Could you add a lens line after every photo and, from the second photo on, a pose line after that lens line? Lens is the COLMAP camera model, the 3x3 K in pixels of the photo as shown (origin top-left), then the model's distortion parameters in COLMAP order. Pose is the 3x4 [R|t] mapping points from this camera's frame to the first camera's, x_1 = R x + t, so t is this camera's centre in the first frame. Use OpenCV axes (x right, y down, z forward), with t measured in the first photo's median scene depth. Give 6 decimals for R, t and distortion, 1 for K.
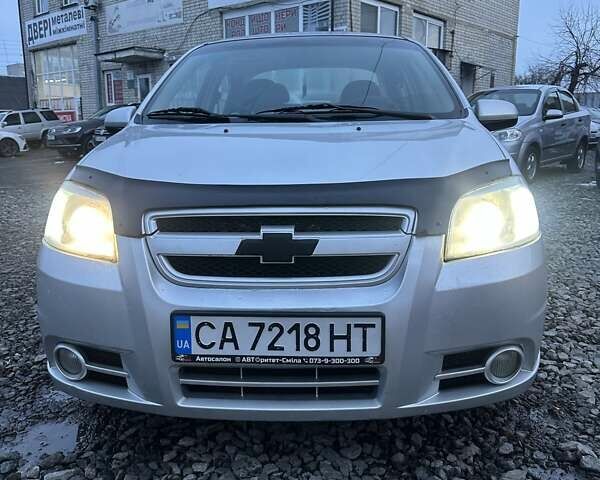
lens RADIAL K [[659.1, 0, 300.0], [0, 659.1, 240.0], [0, 0, 1]] dist [0.125299, -0.005888]
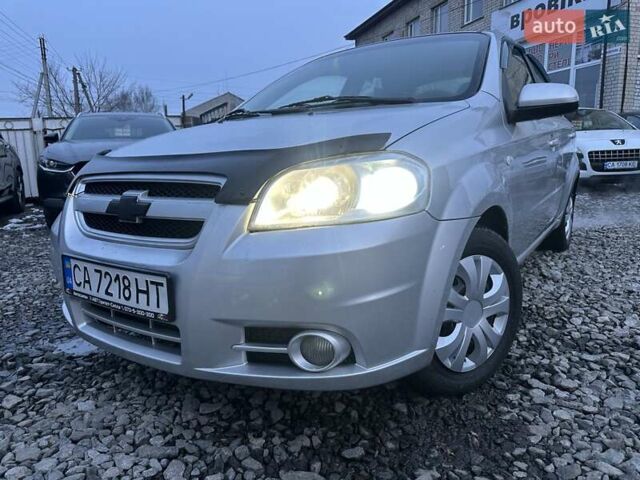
lens RADIAL K [[481.8, 0, 320.0], [0, 481.8, 240.0], [0, 0, 1]] dist [0.002881, -0.000143]
pose [[0.833593, 0.077214, -0.546956, 0.726379], [-0.077139, 0.996752, 0.023148, 0.021981], [0.546967, 0.022896, 0.836841, 0.493222]]
